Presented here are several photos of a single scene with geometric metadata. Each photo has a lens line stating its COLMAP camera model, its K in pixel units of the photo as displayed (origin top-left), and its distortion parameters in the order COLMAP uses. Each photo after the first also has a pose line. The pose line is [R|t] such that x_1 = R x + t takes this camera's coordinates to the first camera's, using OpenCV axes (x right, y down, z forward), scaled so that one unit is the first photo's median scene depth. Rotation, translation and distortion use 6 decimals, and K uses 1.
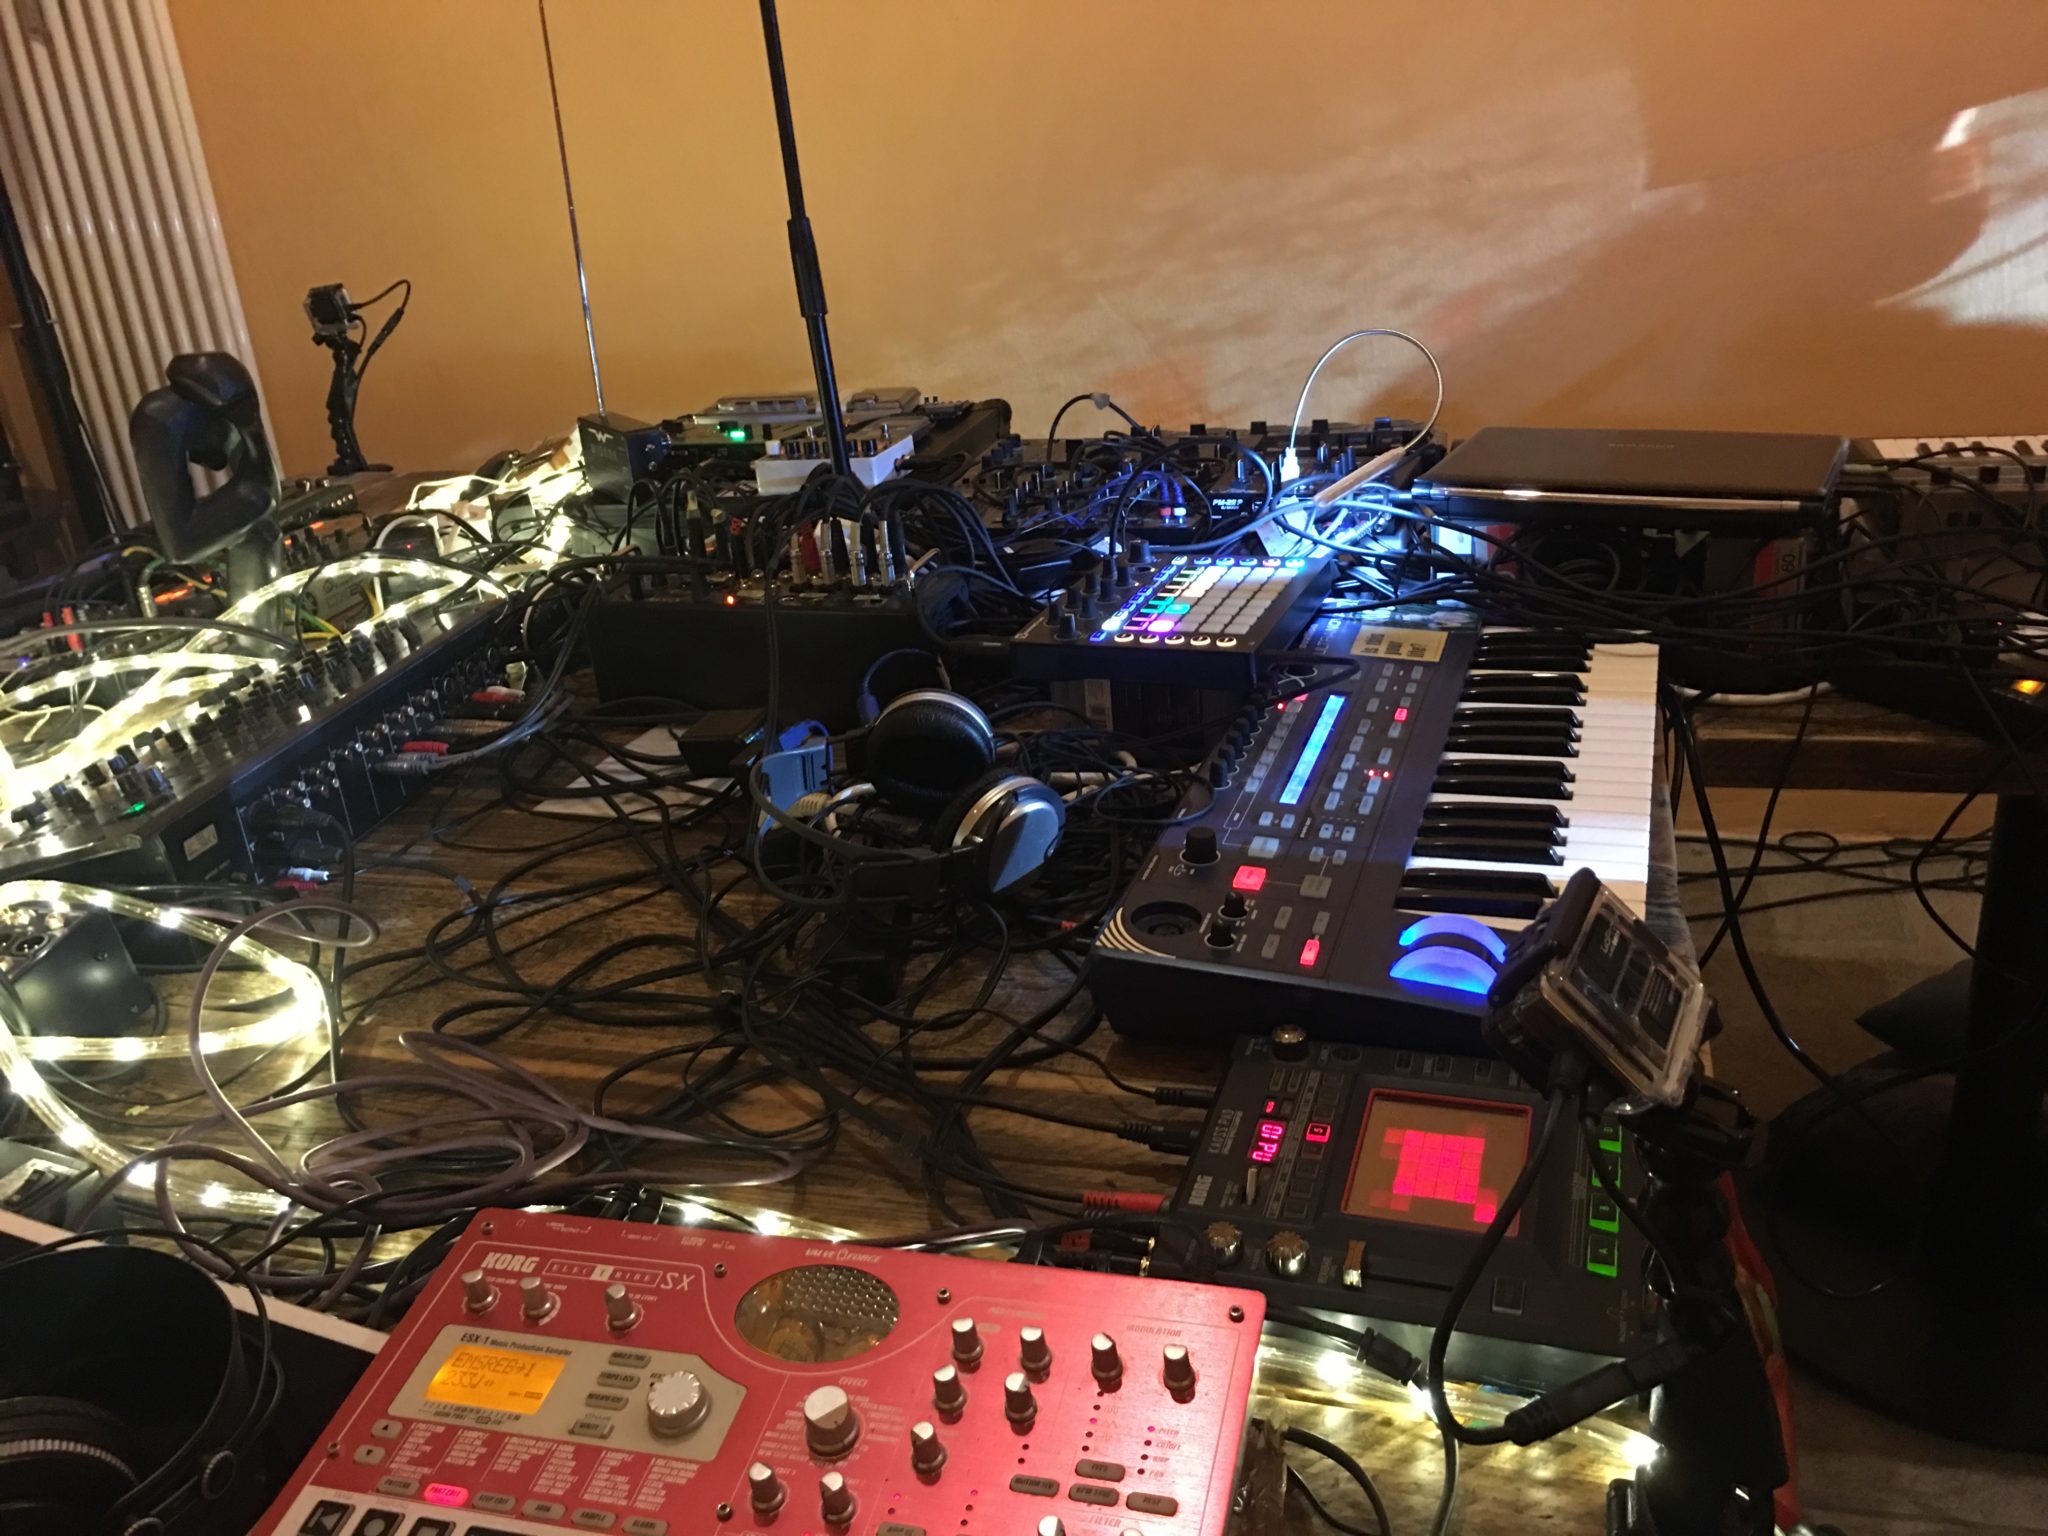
lens RADIAL K [[1707.4, 0, 1024.0], [0, 1707.4, 768.0], [0, 0, 1]] dist [0.077375, -0.109491]
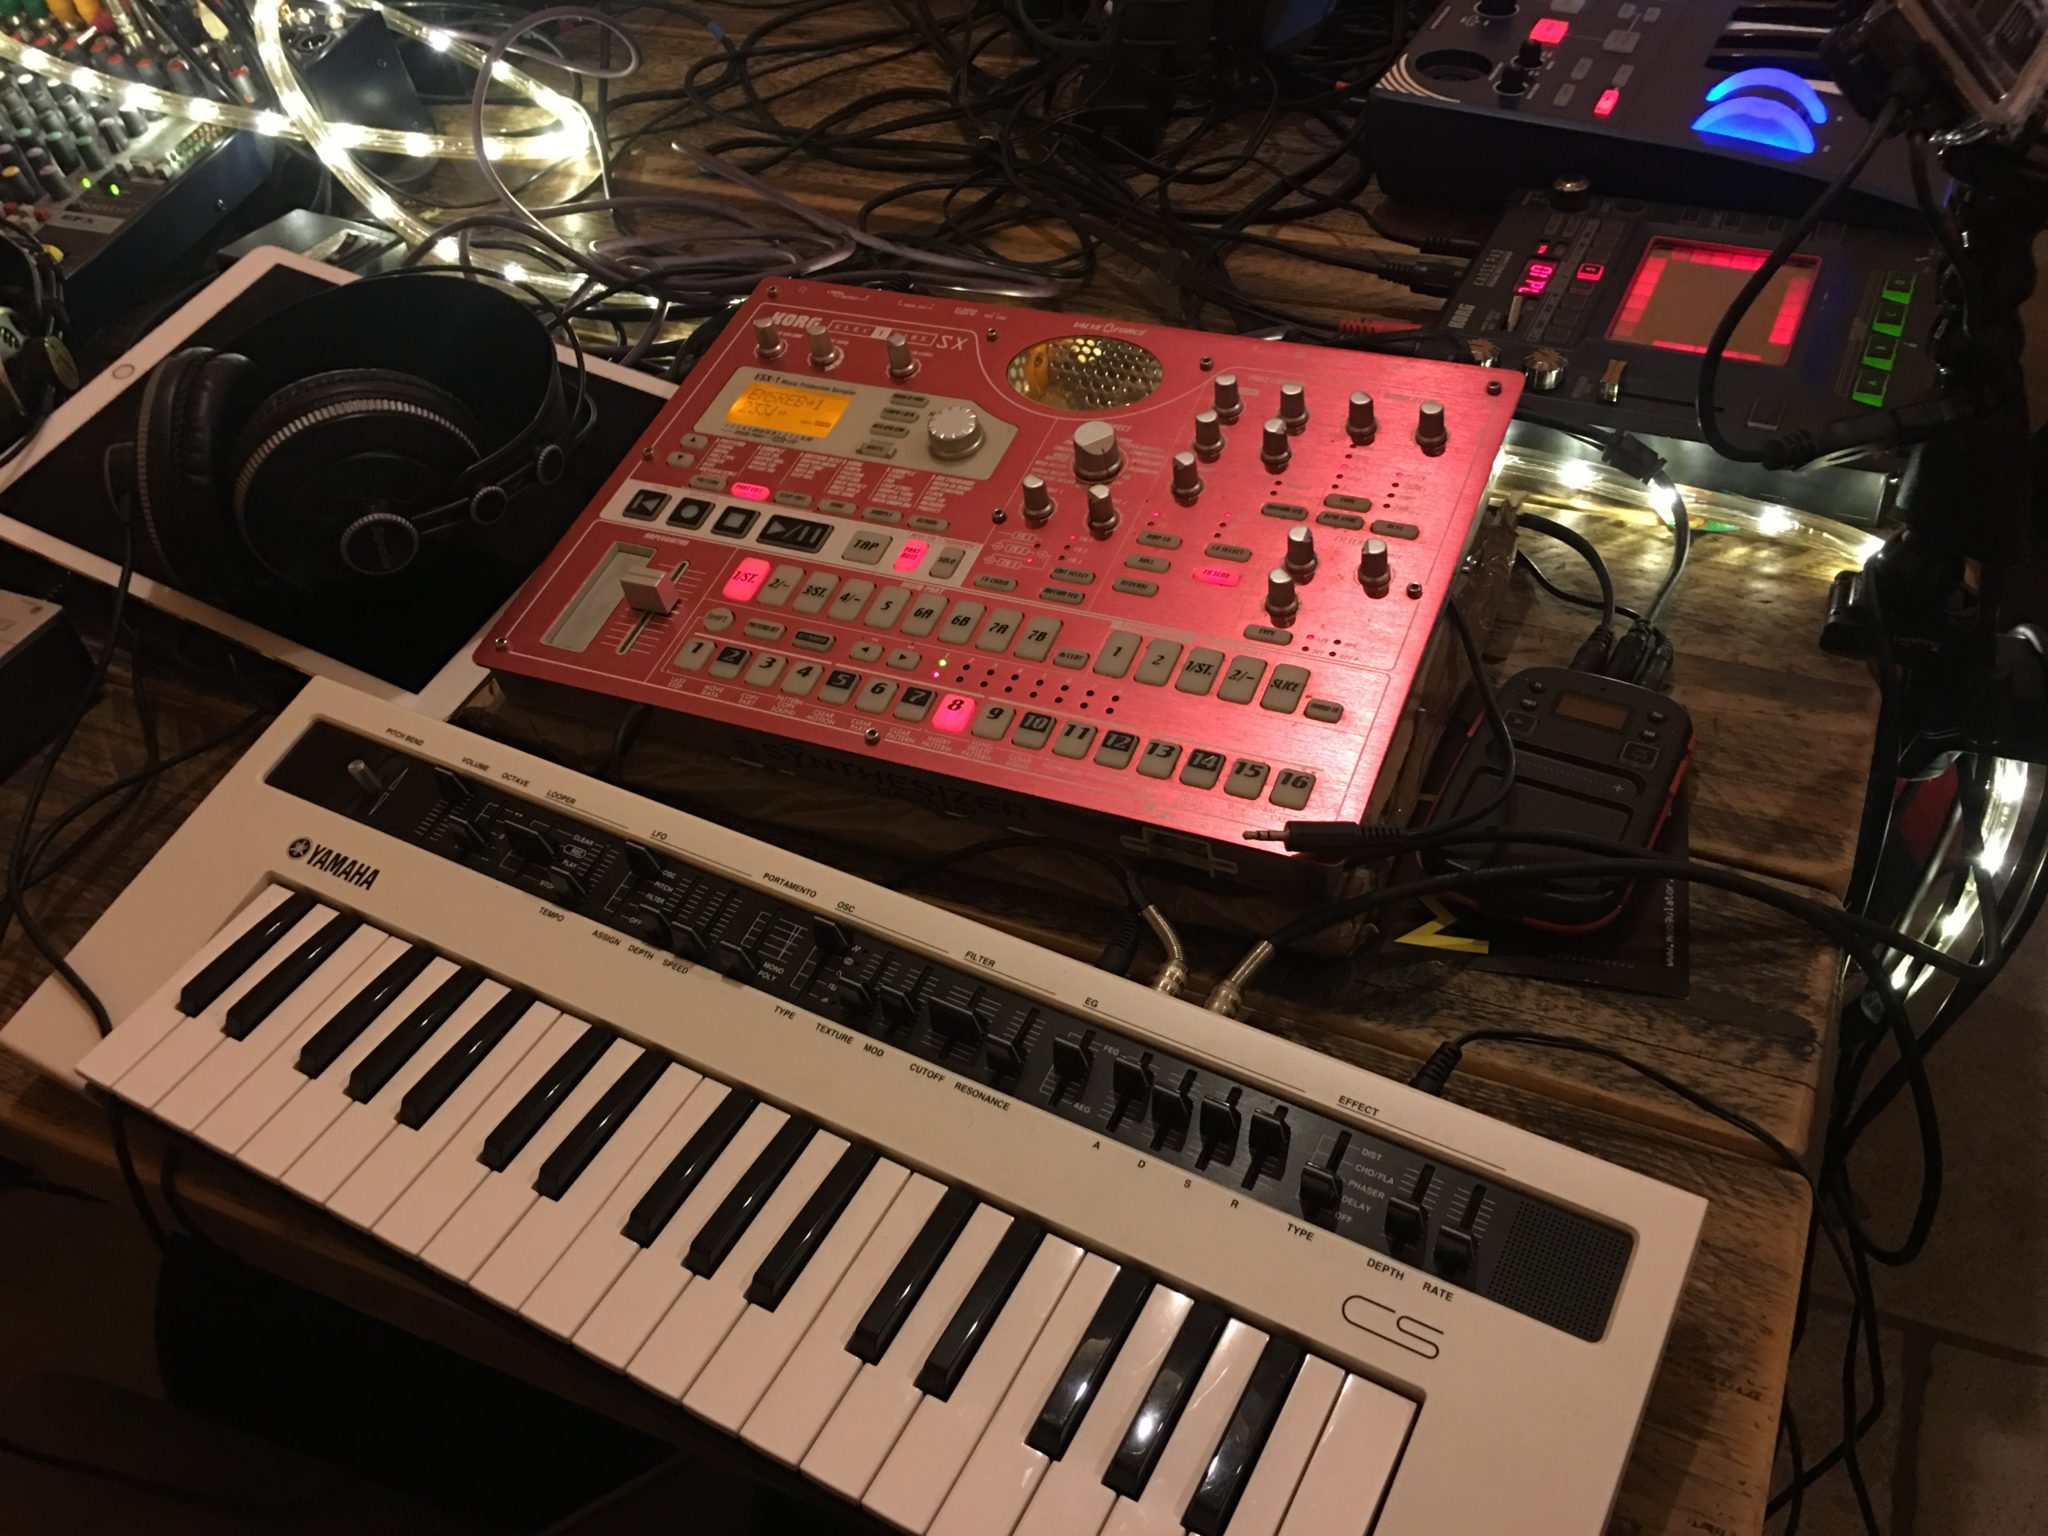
lens RADIAL K [[1707.4, 0, 1024.0], [0, 1707.4, 768.0], [0, 0, 1]] dist [0.077375, -0.109491]
pose [[0.991034, 0.090760, -0.098049, -0.025630], [-0.049945, 0.932315, 0.358183, 0.135592], [0.123922, -0.350074, 0.928489, -0.051274]]
